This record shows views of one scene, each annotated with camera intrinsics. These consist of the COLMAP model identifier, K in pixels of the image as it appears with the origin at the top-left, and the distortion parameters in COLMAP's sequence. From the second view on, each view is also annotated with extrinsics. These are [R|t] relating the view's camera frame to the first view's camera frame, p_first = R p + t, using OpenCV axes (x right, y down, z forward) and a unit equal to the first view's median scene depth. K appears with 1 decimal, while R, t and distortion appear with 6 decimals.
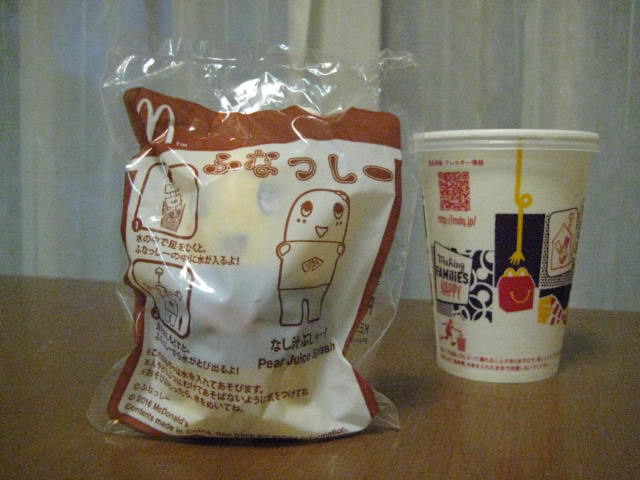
lens RADIAL K [[674.9, 0, 320.0], [0, 674.9, 240.0], [0, 0, 1]] dist [-0.134062, 0.020561]
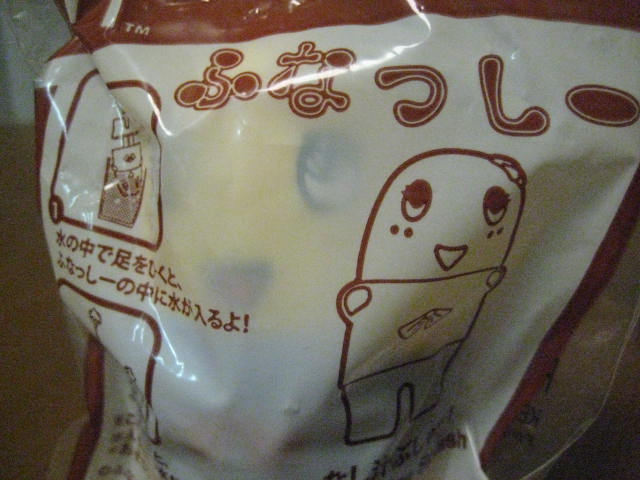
lens RADIAL K [[674.9, 0, 320.0], [0, 674.9, 240.0], [0, 0, 1]] dist [-0.134062, 0.020561]
pose [[0.974188, 0.067899, -0.215282, 0.012291], [-0.004891, 0.959816, 0.280589, -0.135717], [0.225683, -0.272294, 0.935373, 0.601445]]
